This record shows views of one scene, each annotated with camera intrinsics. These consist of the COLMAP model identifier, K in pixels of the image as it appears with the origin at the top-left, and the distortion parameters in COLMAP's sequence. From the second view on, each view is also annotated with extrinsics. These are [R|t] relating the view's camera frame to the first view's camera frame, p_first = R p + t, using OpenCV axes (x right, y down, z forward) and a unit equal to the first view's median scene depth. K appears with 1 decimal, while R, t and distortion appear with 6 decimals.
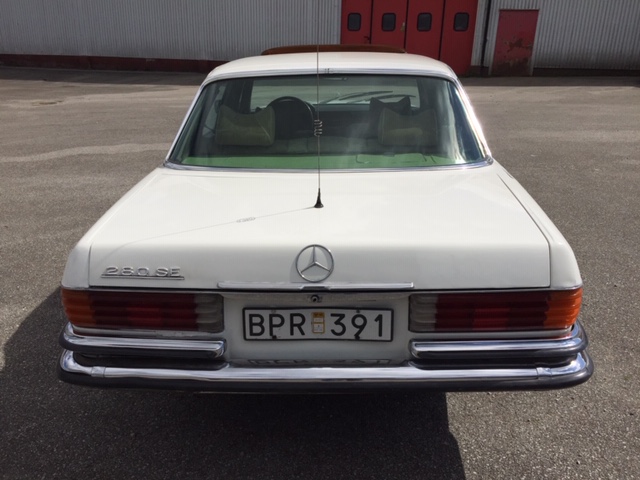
lens RADIAL K [[540.9, 0, 320.0], [0, 540.9, 240.0], [0, 0, 1]] dist [0.072994, -0.114326]
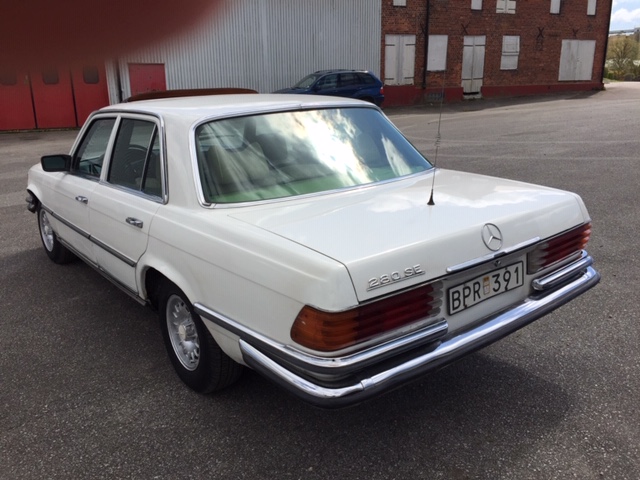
lens RADIAL K [[540.9, 0, 320.0], [0, 540.9, 240.0], [0, 0, 1]] dist [0.072994, -0.114326]
pose [[0.767811, -0.195084, 0.610253, -1.084907], [0.247902, 0.968783, -0.002209, -0.048973], [-0.590772, 0.152979, 0.792203, 0.186295]]
